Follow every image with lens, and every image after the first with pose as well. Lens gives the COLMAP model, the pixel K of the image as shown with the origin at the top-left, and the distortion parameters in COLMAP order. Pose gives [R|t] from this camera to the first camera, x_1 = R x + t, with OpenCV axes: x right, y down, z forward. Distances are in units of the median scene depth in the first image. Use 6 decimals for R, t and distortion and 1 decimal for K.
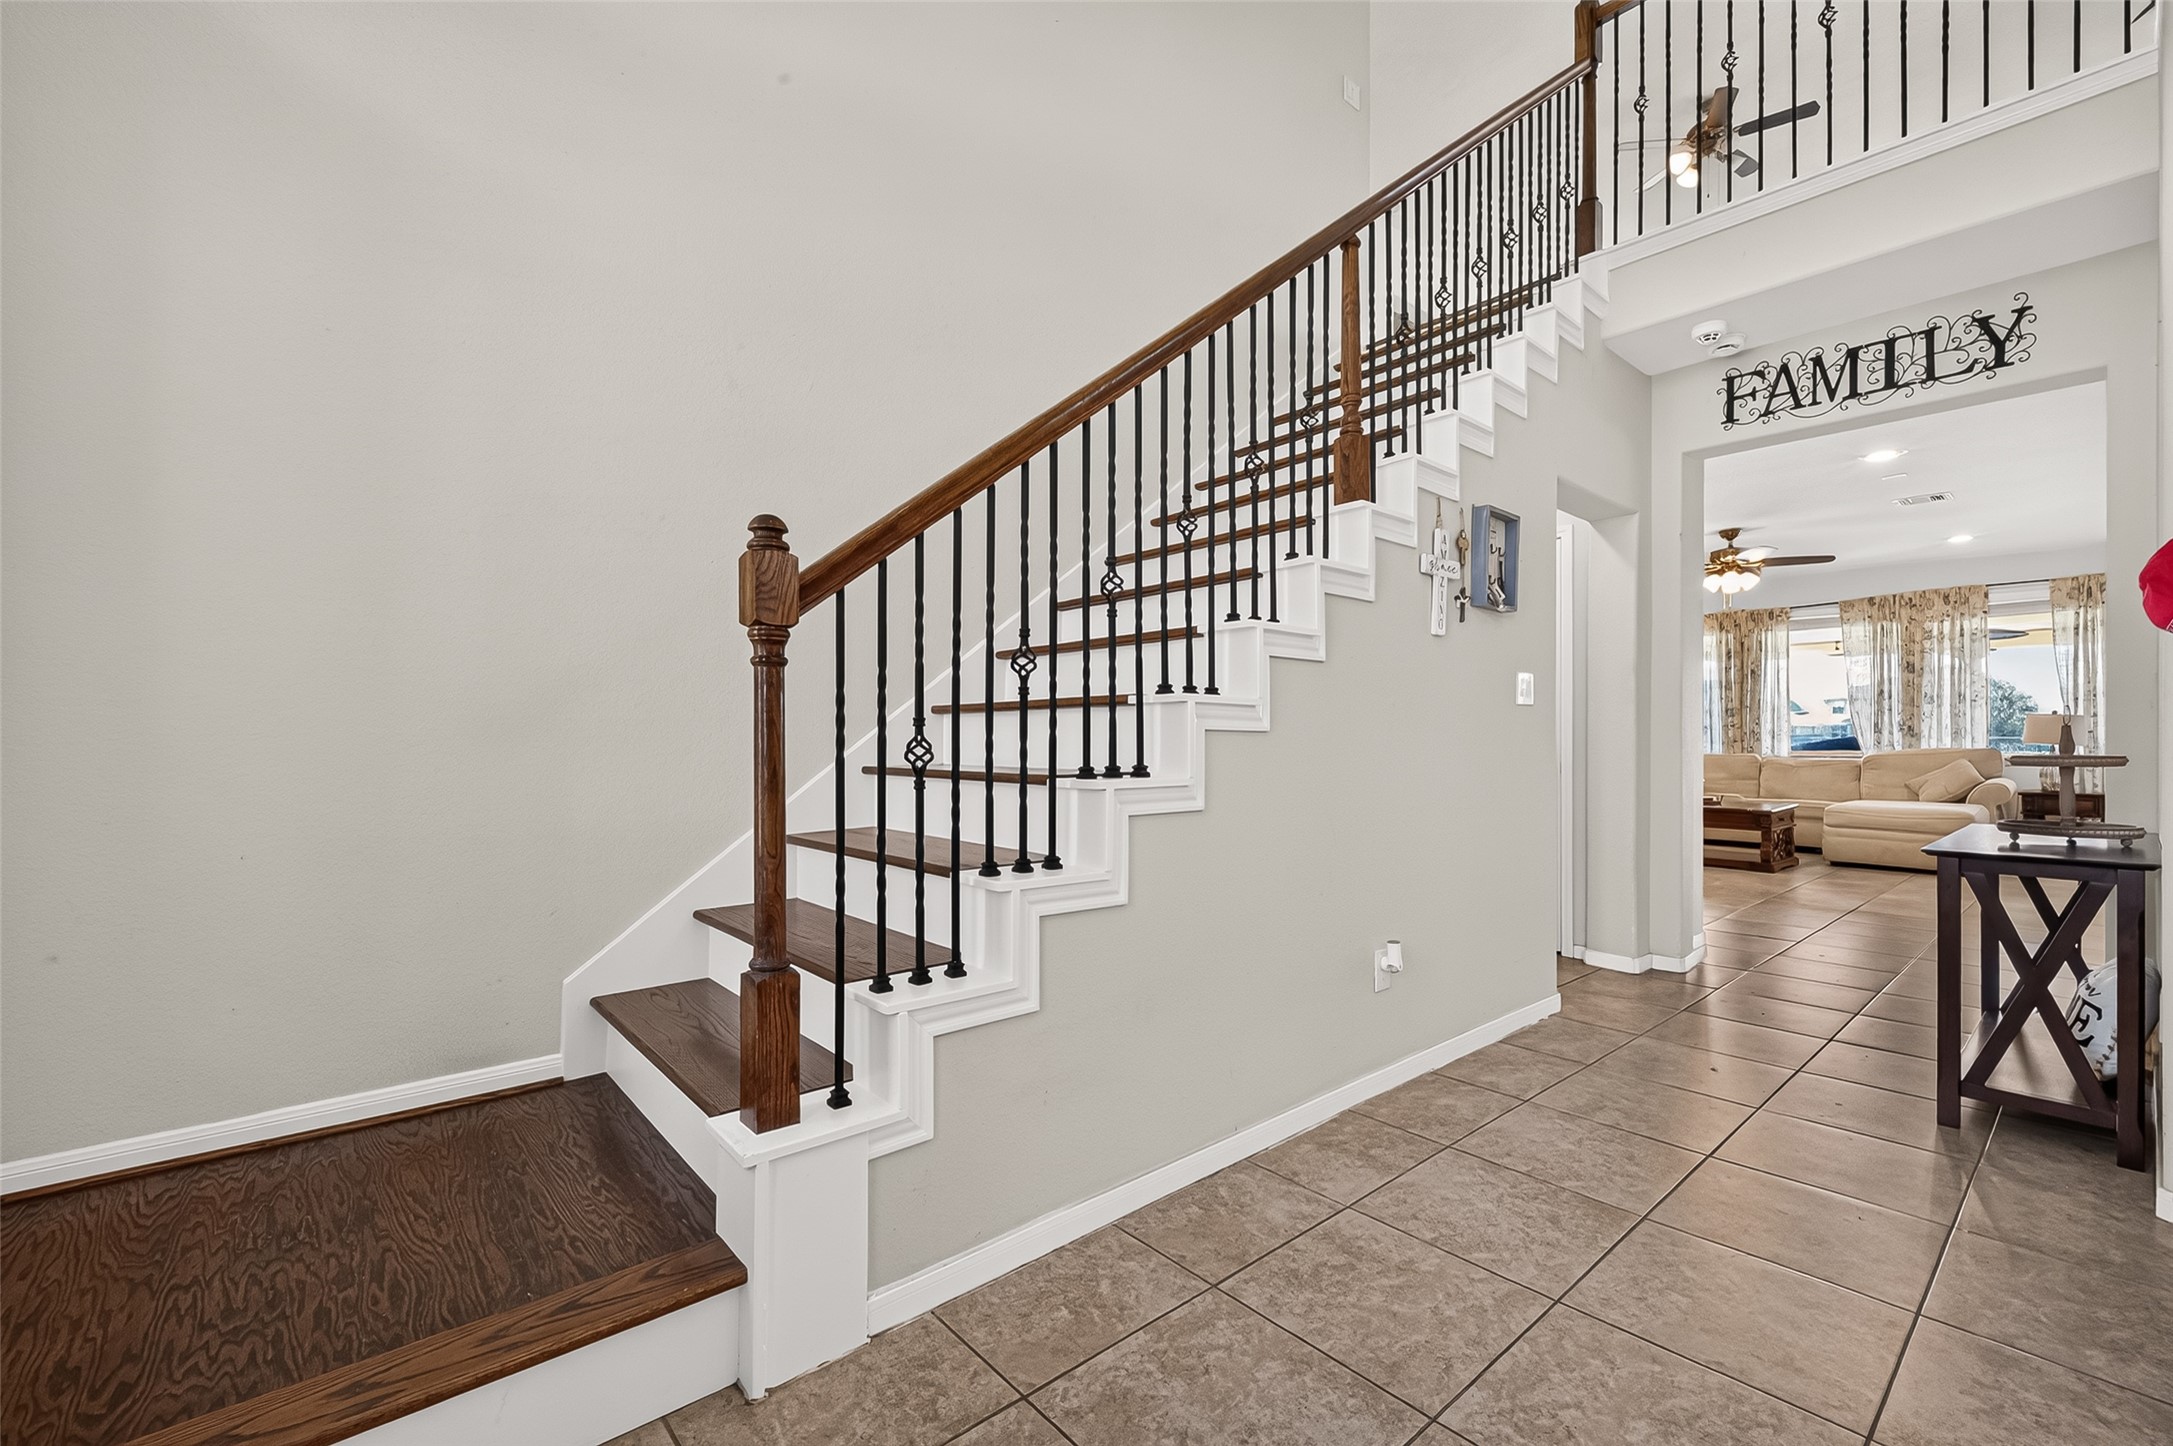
lens RADIAL K [[898.2, 0, 1088.1], [0, 898.2, 737.6], [0, 0, 1]] dist [-0.000658, 0.000016]
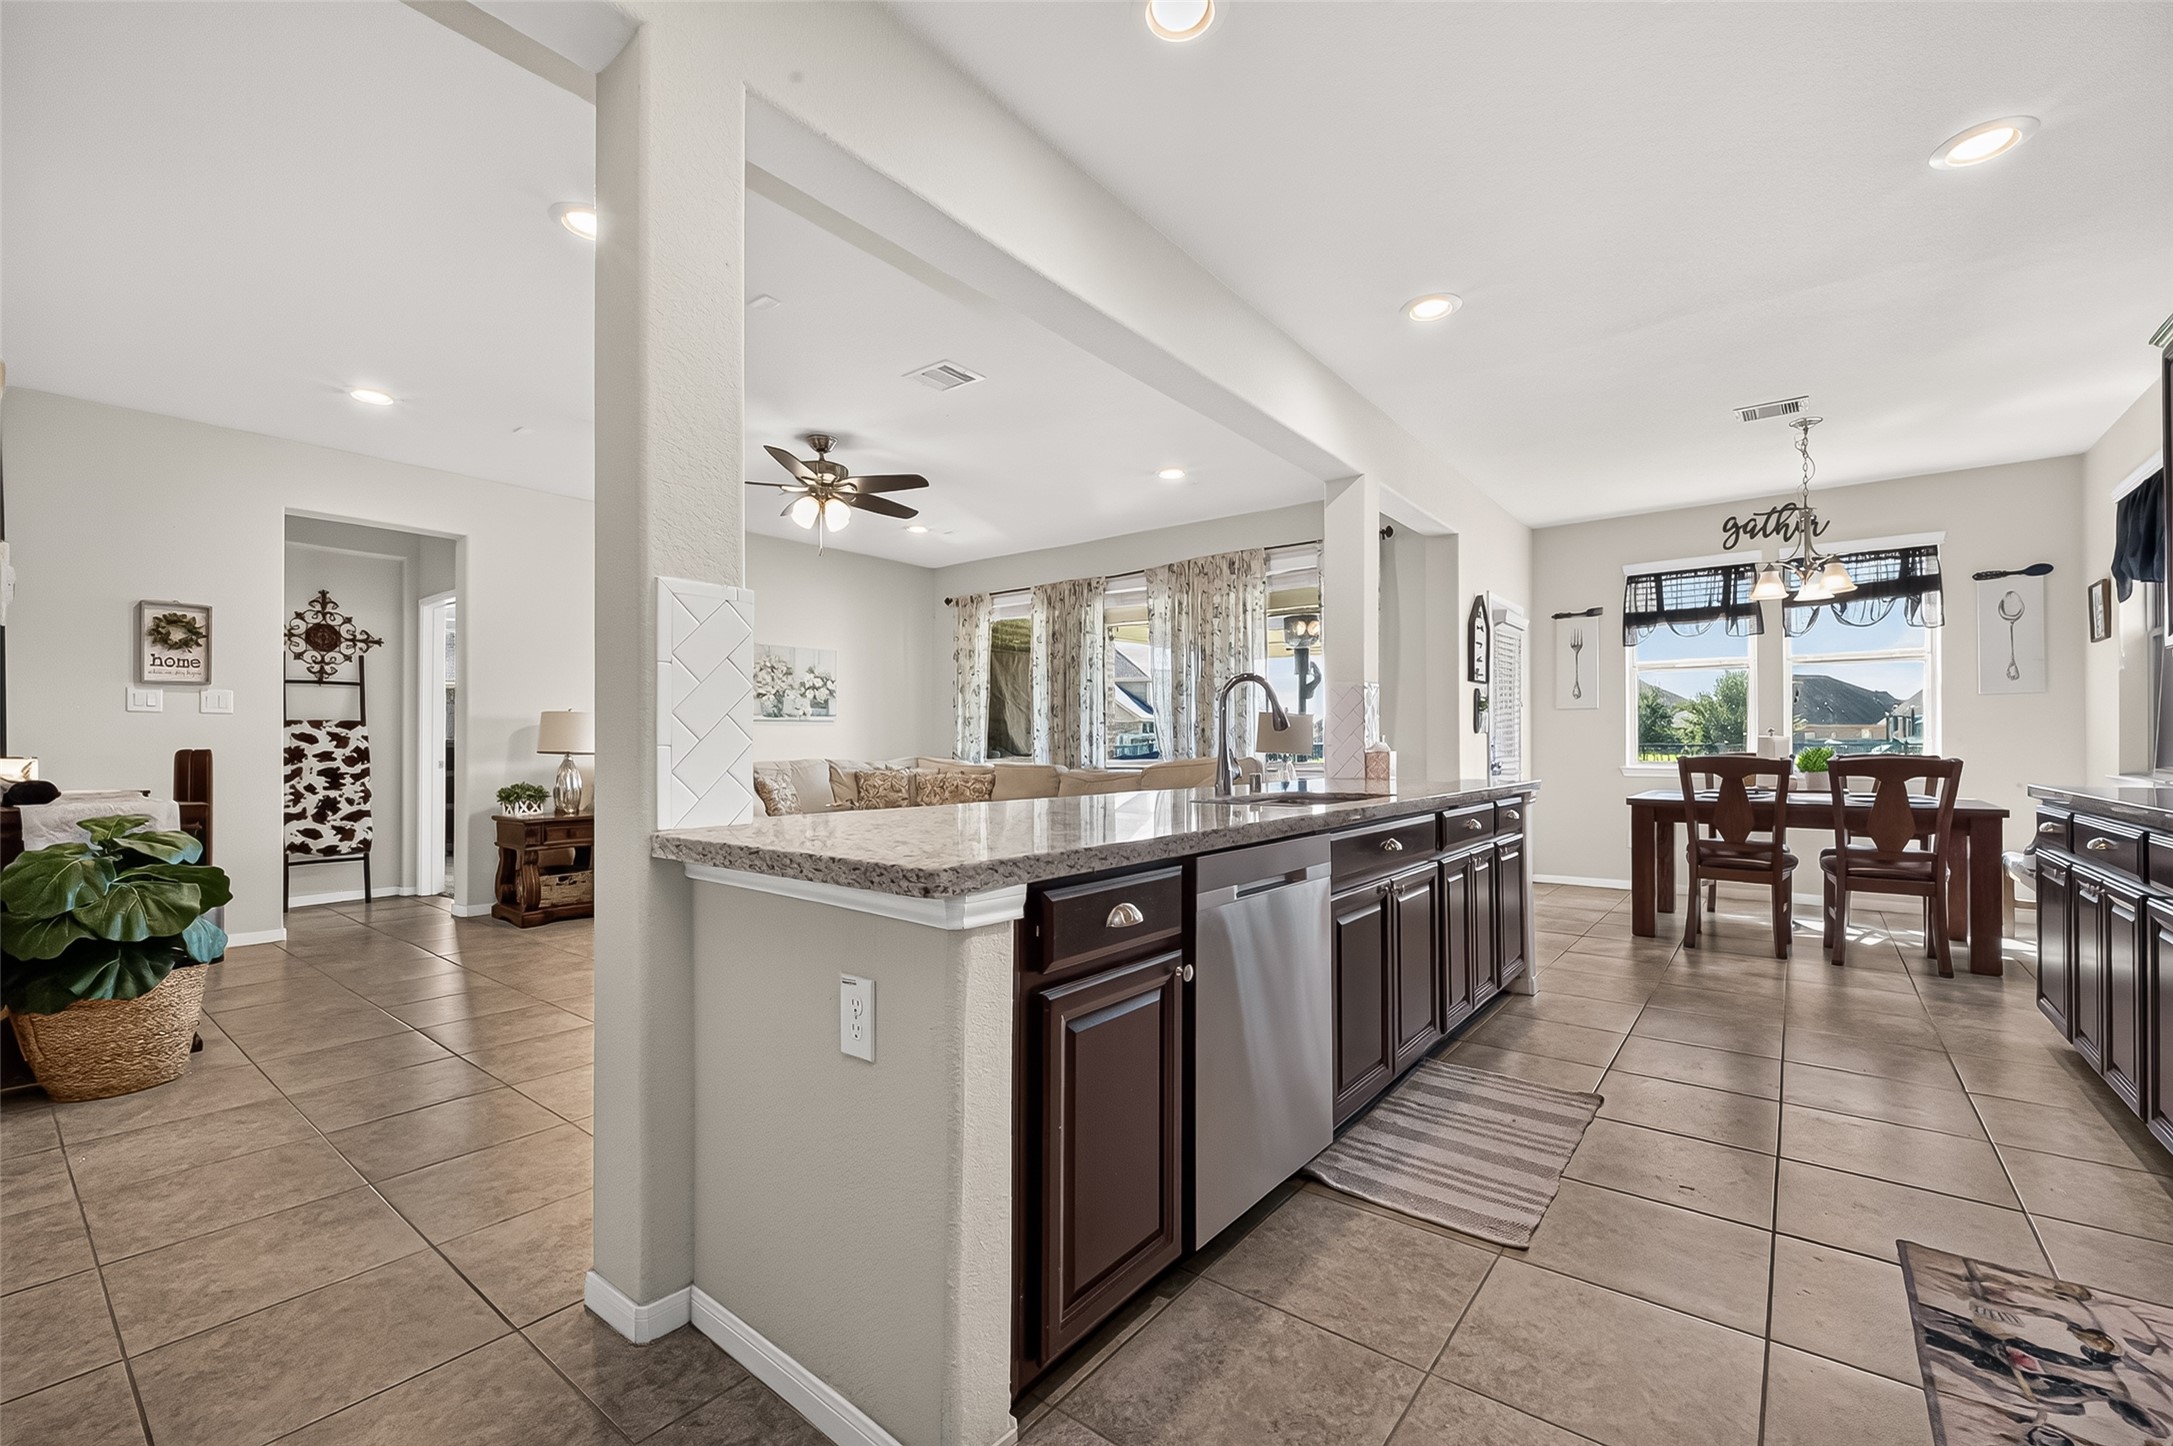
lens RADIAL K [[904.8, 0, 1094.7], [0, 904.8, 743.2], [0, 0, 1]] dist [-0.007253, -0.000294]
pose [[0.979790, 0.000647, 0.200029, 0.664099], [-0.001093, 0.999997, 0.002116, -0.001518], [-0.200027, -0.002292, 0.979788, 0.245199]]
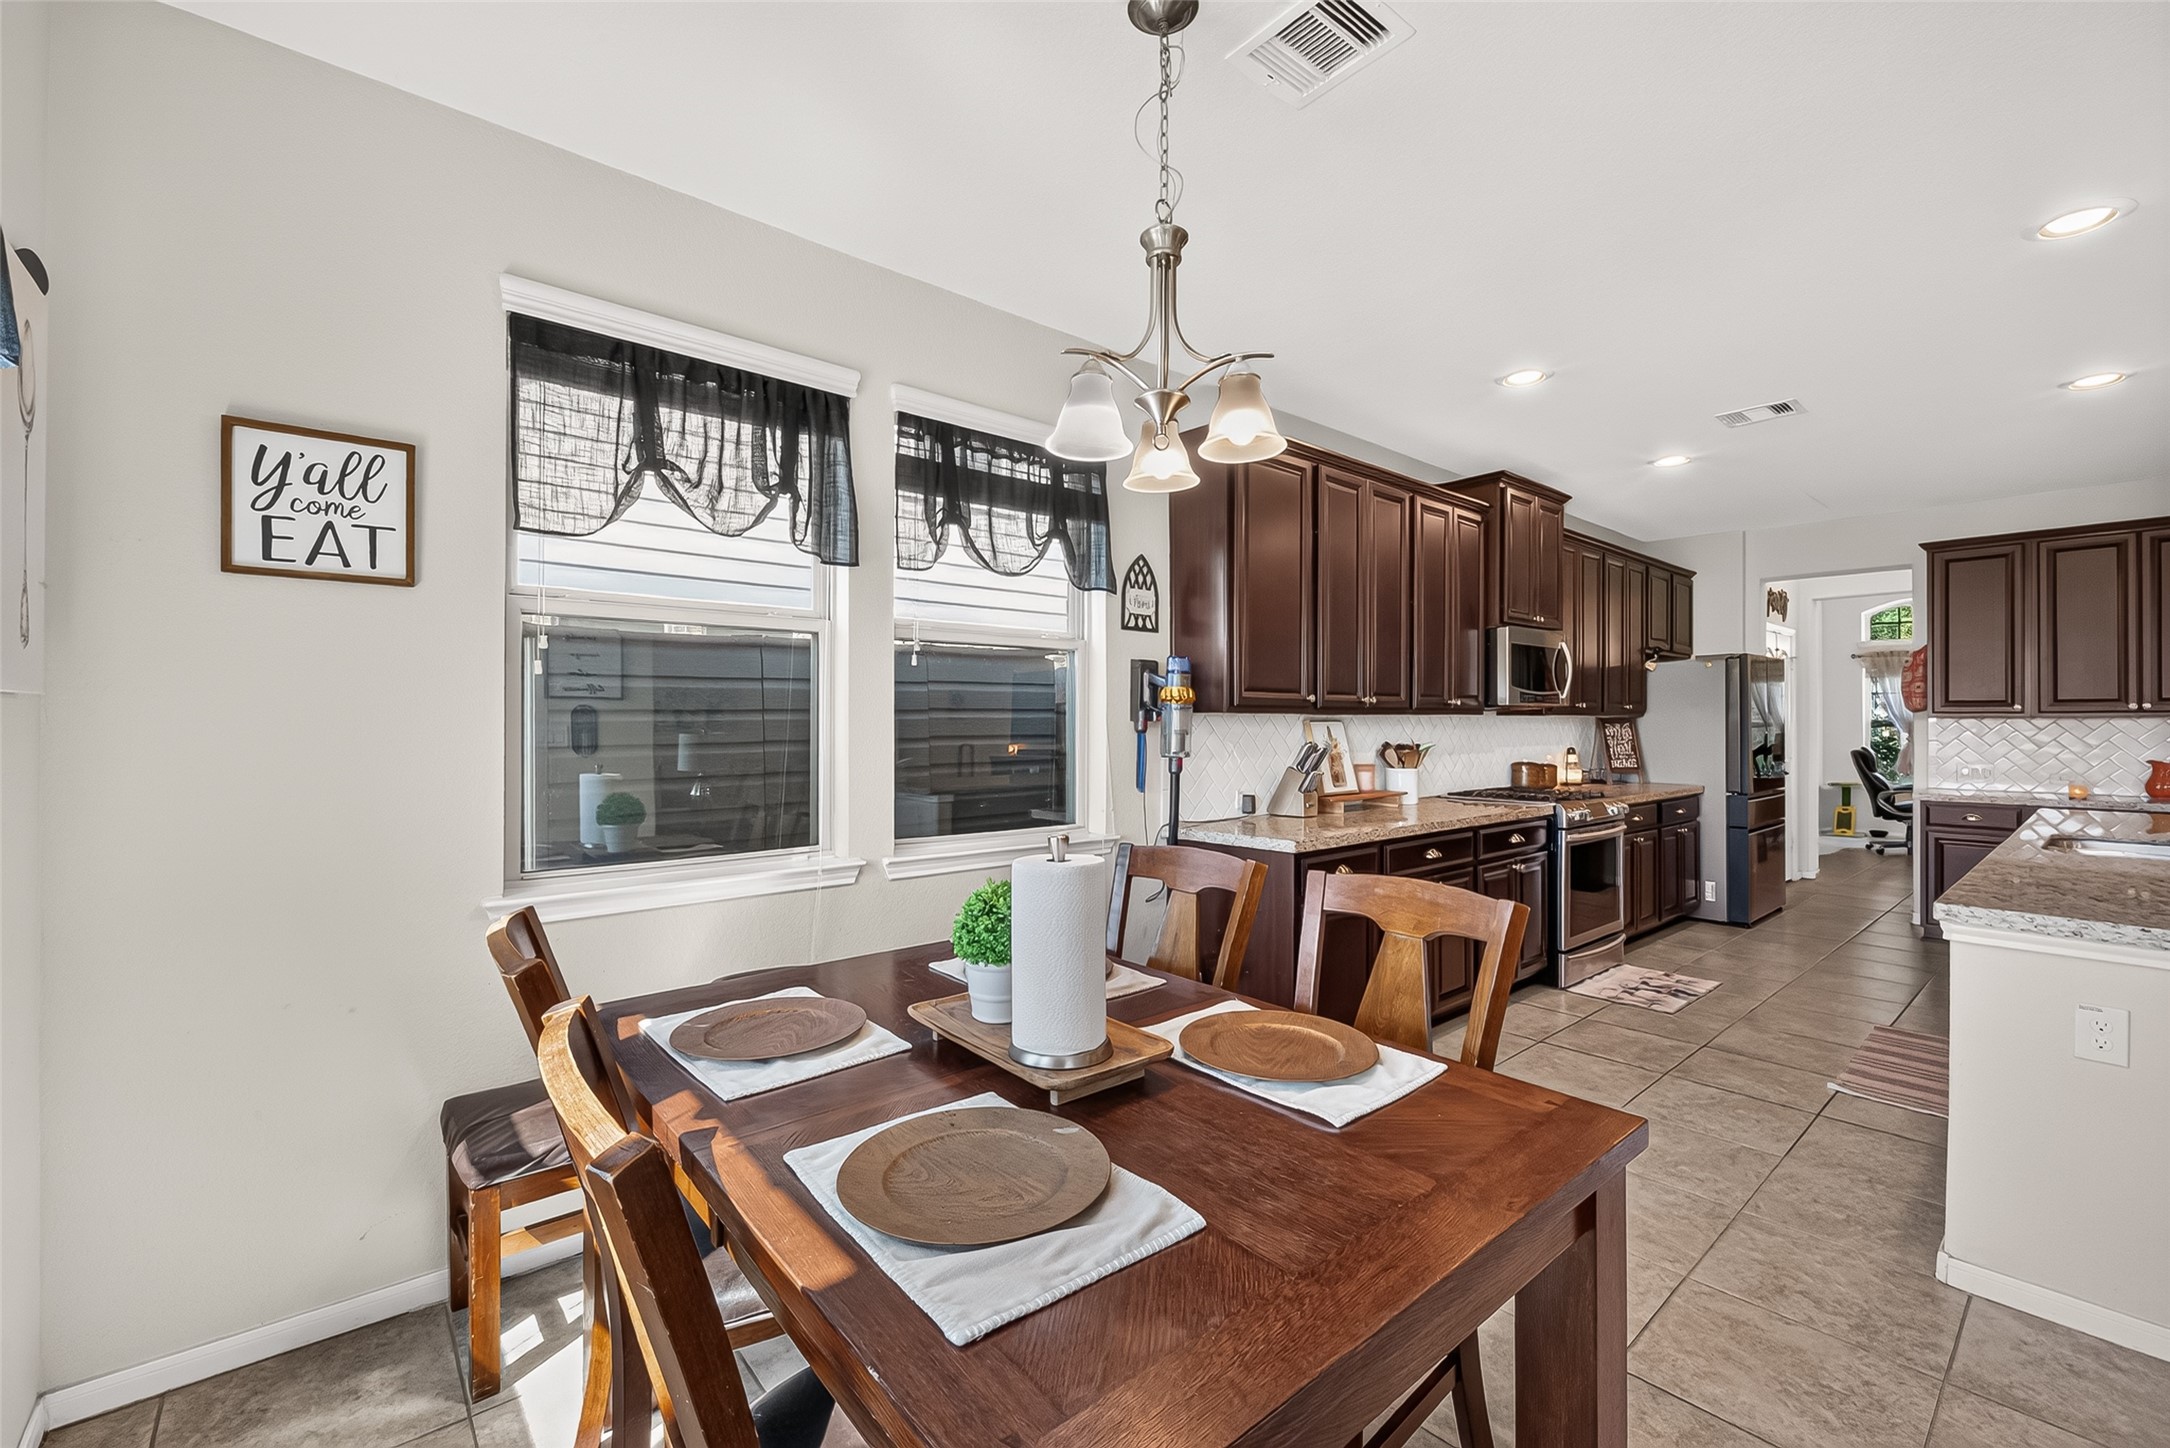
lens RADIAL K [[886.2, 0, 1087.1], [0, 886.2, 716.8], [0, 0, 1]] dist [-0.000541, -0.000238]
pose [[-0.999970, -0.001770, 0.007570, 1.215554], [-0.001819, 0.999977, -0.006464, -0.031149], [-0.007559, -0.006477, -0.999950, 0.900715]]
